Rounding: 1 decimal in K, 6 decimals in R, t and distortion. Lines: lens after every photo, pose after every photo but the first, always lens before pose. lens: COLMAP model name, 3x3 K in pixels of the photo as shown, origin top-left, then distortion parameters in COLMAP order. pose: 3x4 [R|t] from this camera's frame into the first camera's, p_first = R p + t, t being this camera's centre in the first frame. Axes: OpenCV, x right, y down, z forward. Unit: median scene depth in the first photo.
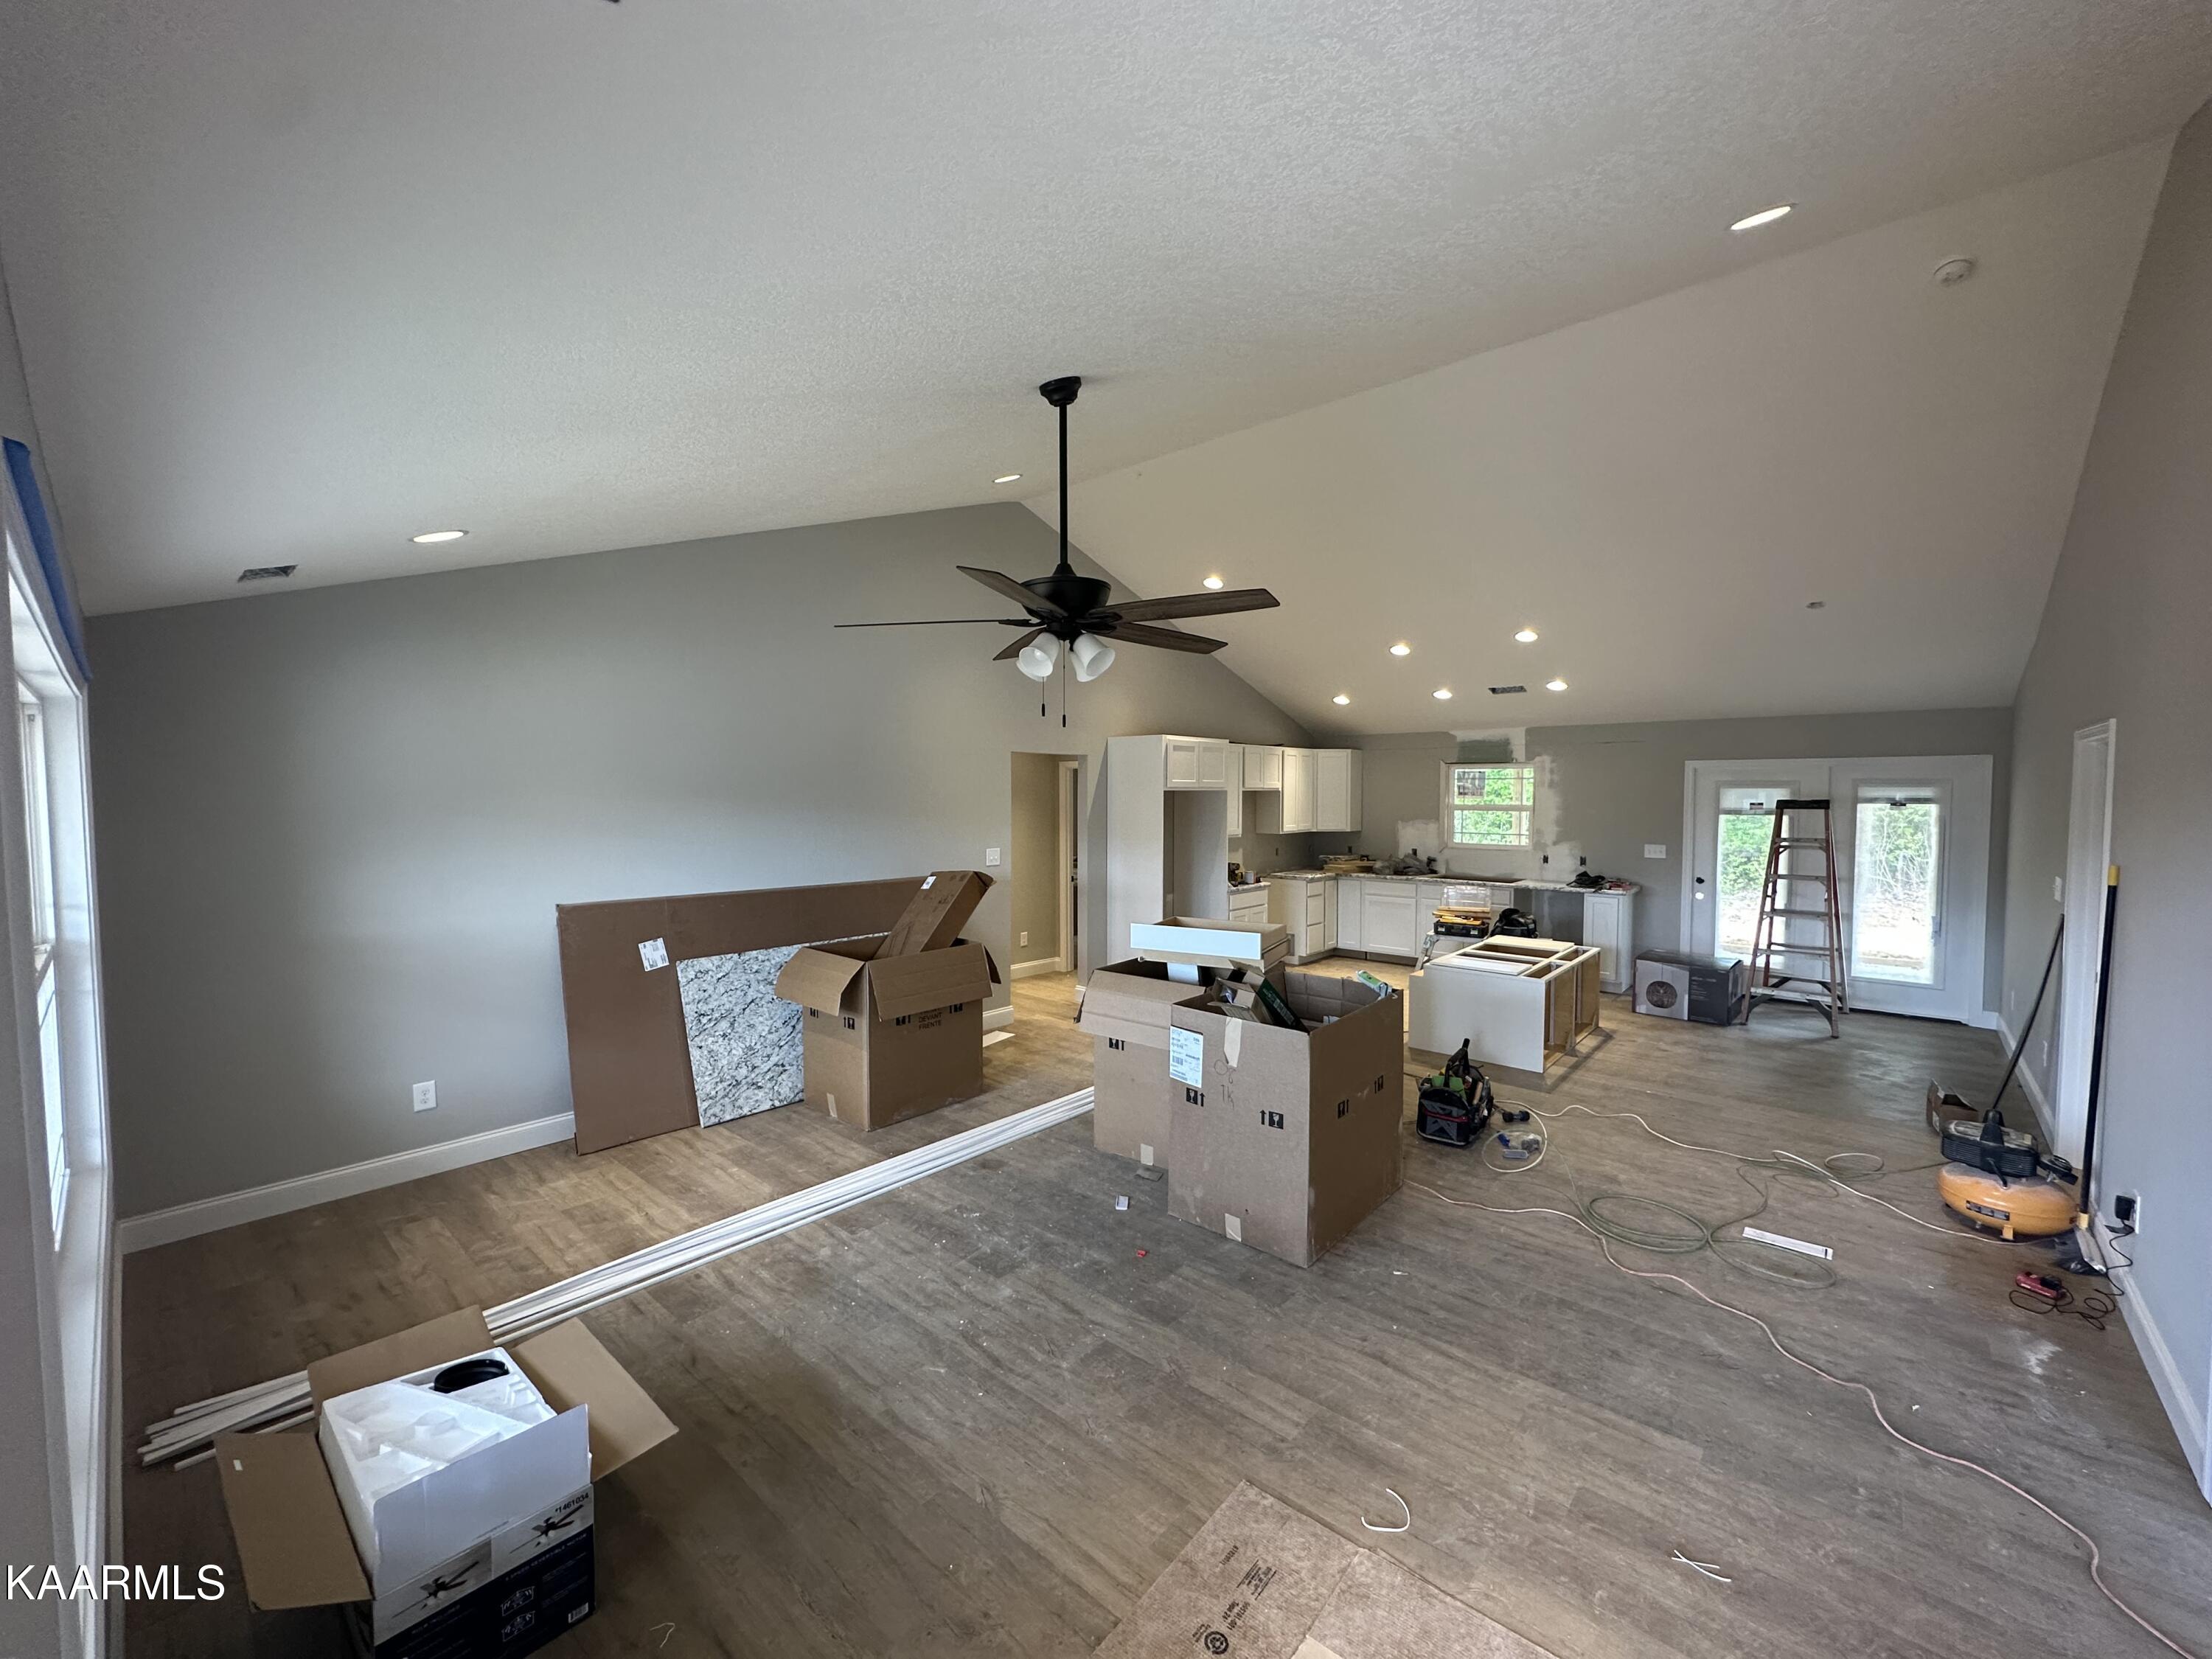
lens RADIAL K [[875.3, 0, 1106.0], [0, 875.3, 829.5], [0, 0, 1]] dist [0.001128, 0.001018]
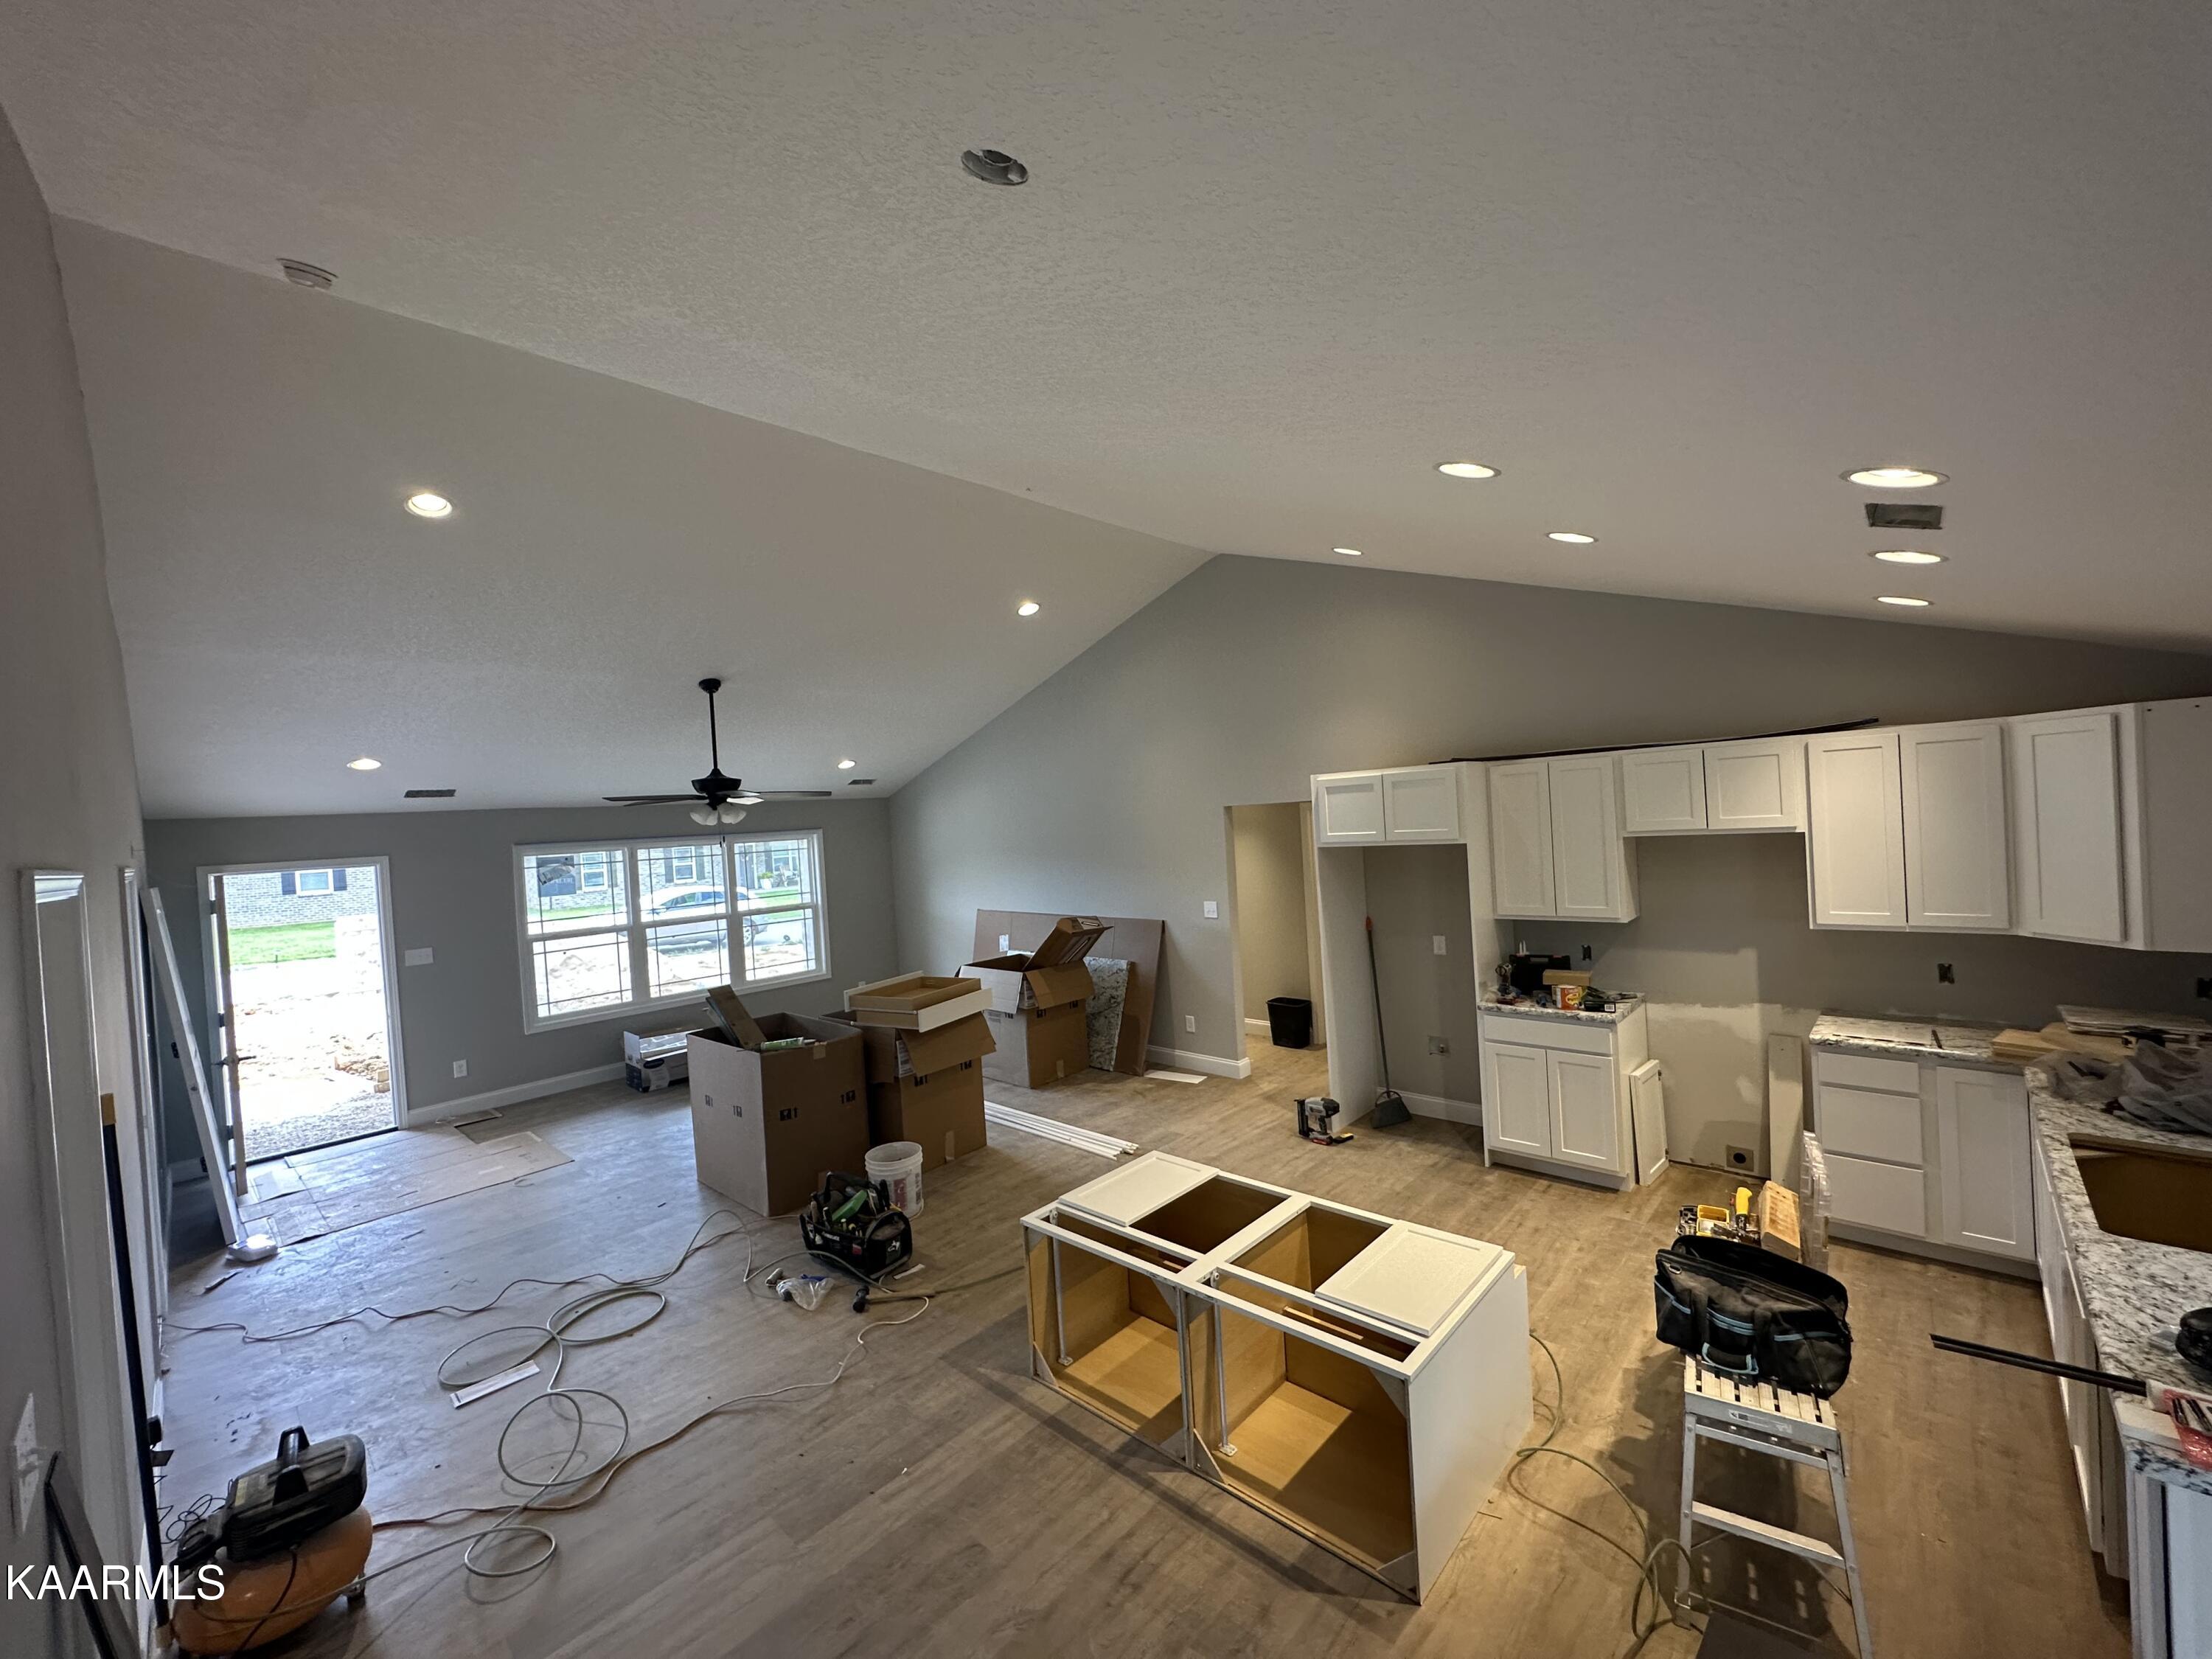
lens RADIAL K [[875.3, 0, 1106.0], [0, 875.3, 829.5], [0, 0, 1]] dist [0.001128, 0.001018]
pose [[-0.031132, 0.012025, -0.999443, 1.040206], [0.014296, 0.999831, 0.011585, -0.089285], [0.999413, -0.013927, -0.031299, 1.037915]]
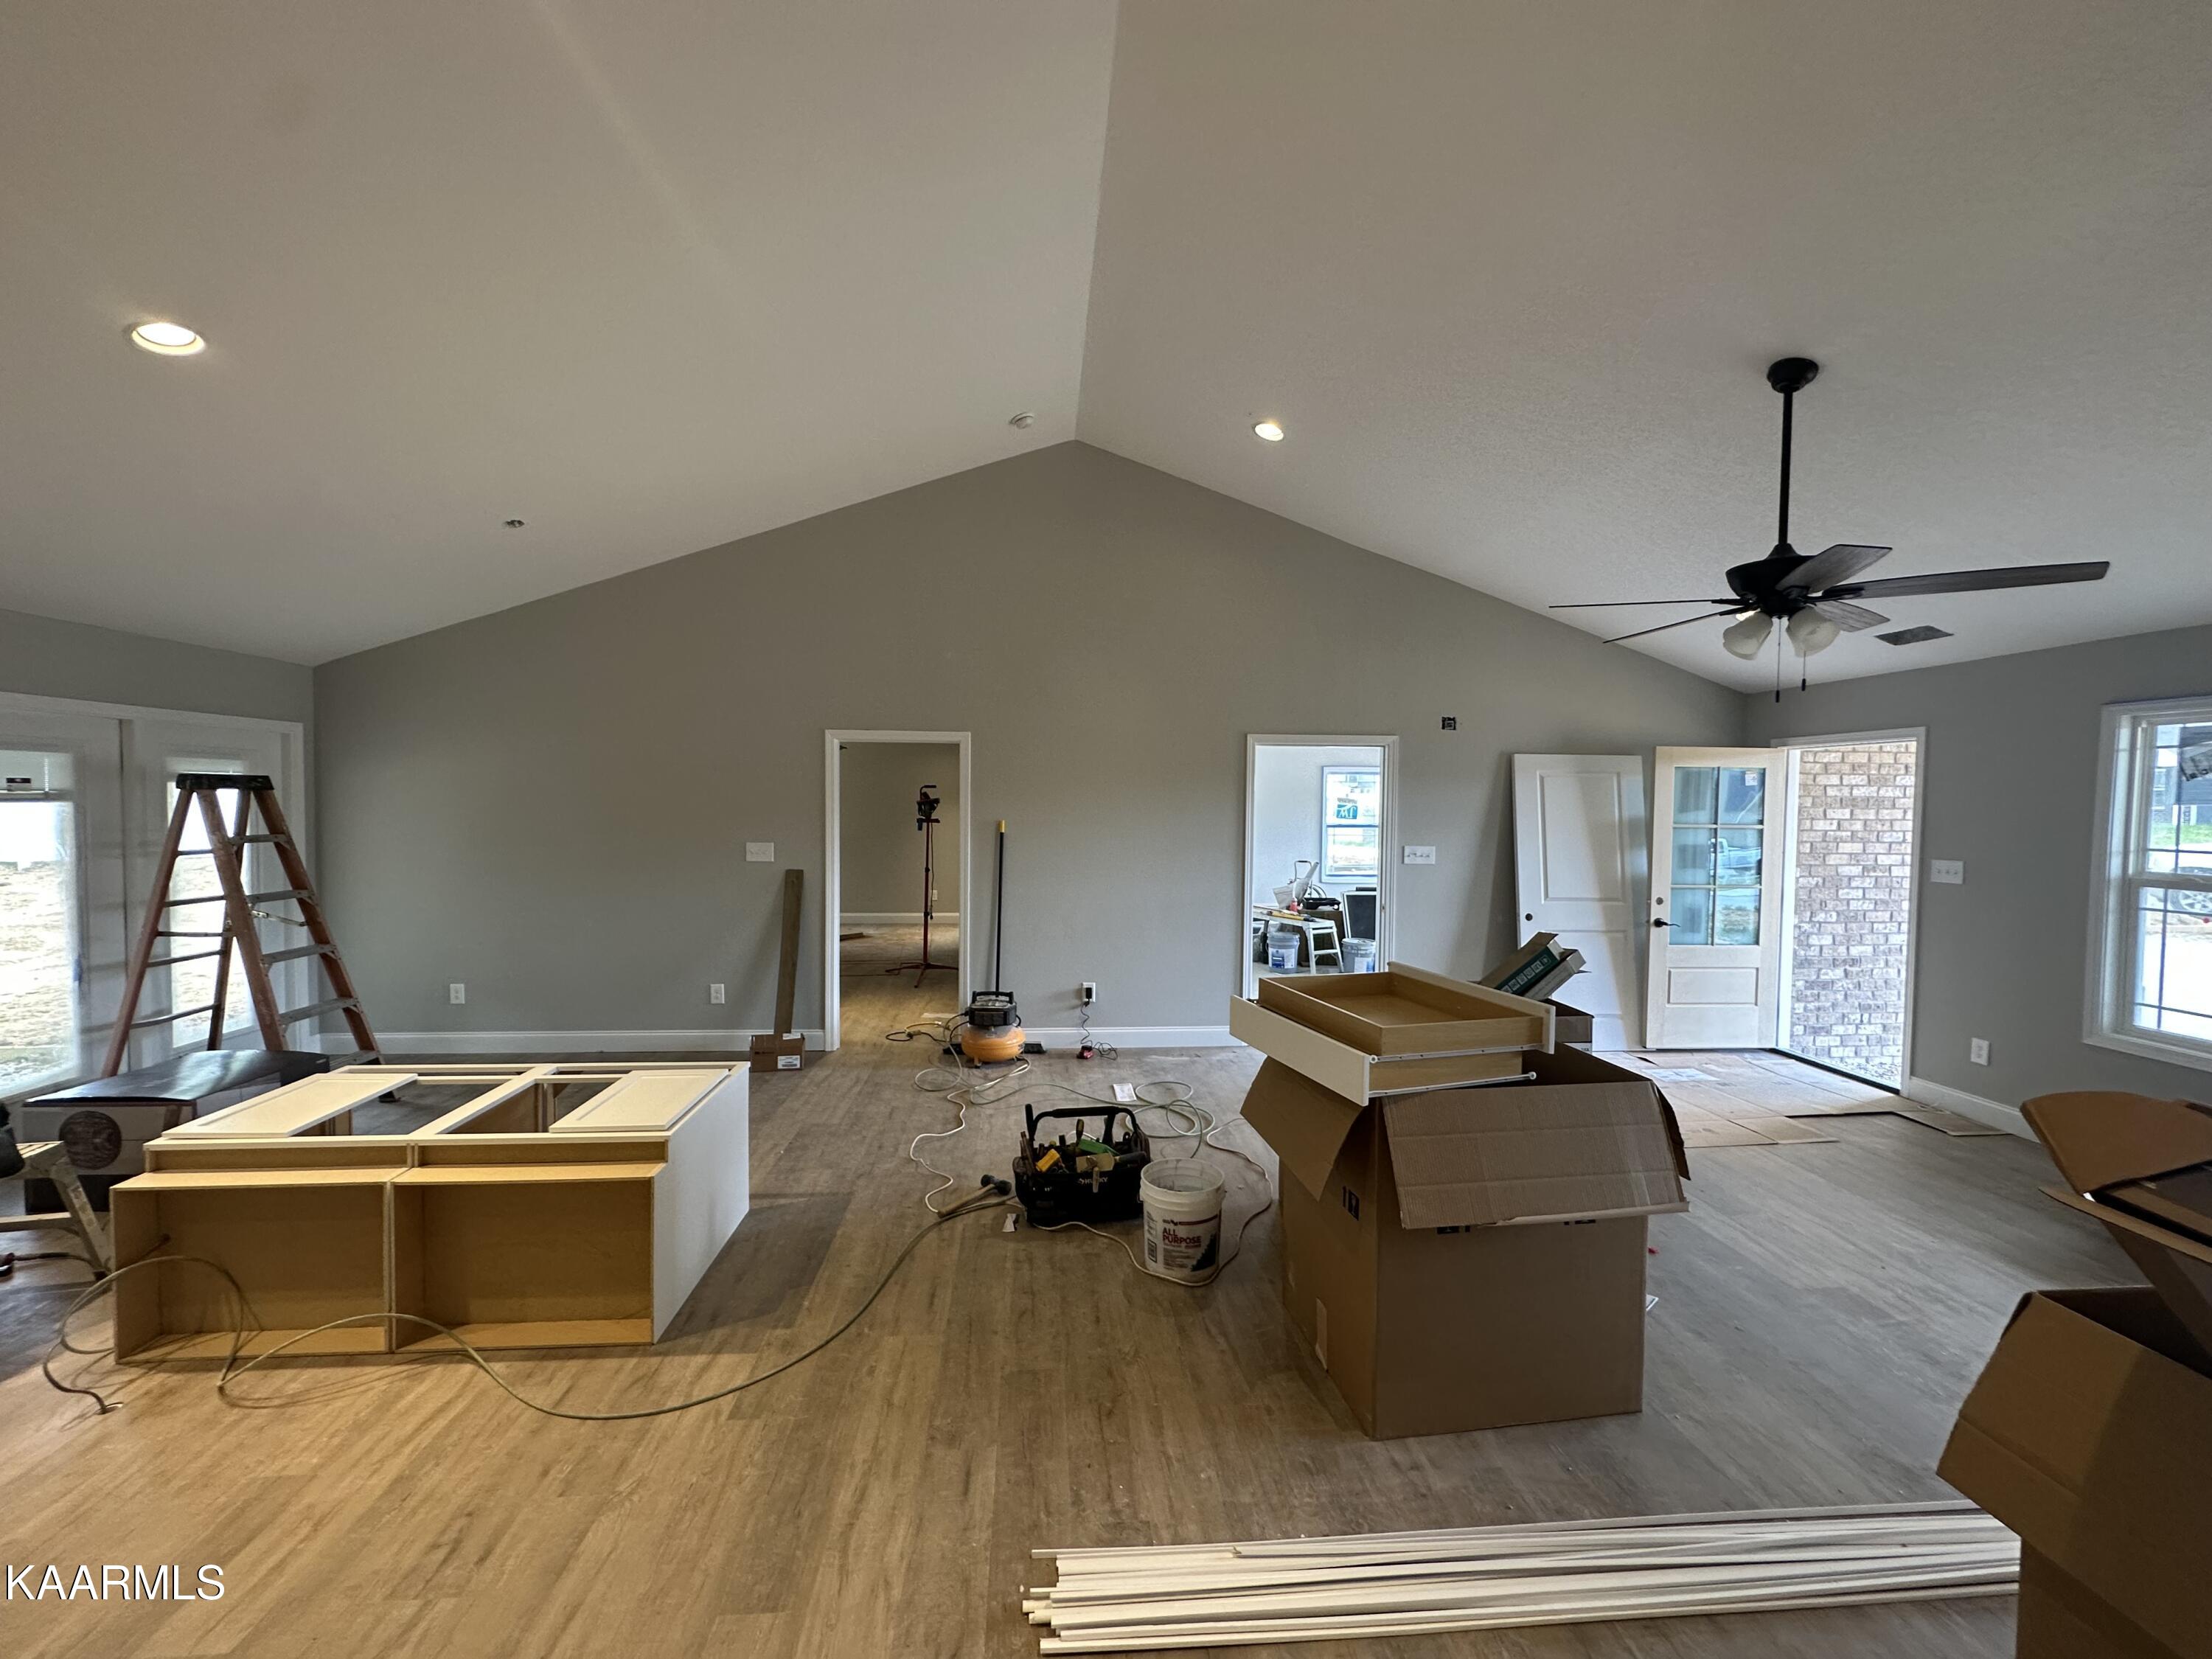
lens RADIAL K [[875.3, 0, 1106.0], [0, 875.3, 829.5], [0, 0, 1]] dist [0.001128, 0.001018]
pose [[-0.718282, -0.028787, 0.695156, -0.106349], [0.021363, 0.997760, 0.063391, -0.026839], [-0.695424, 0.060383, -0.716058, 1.213495]]
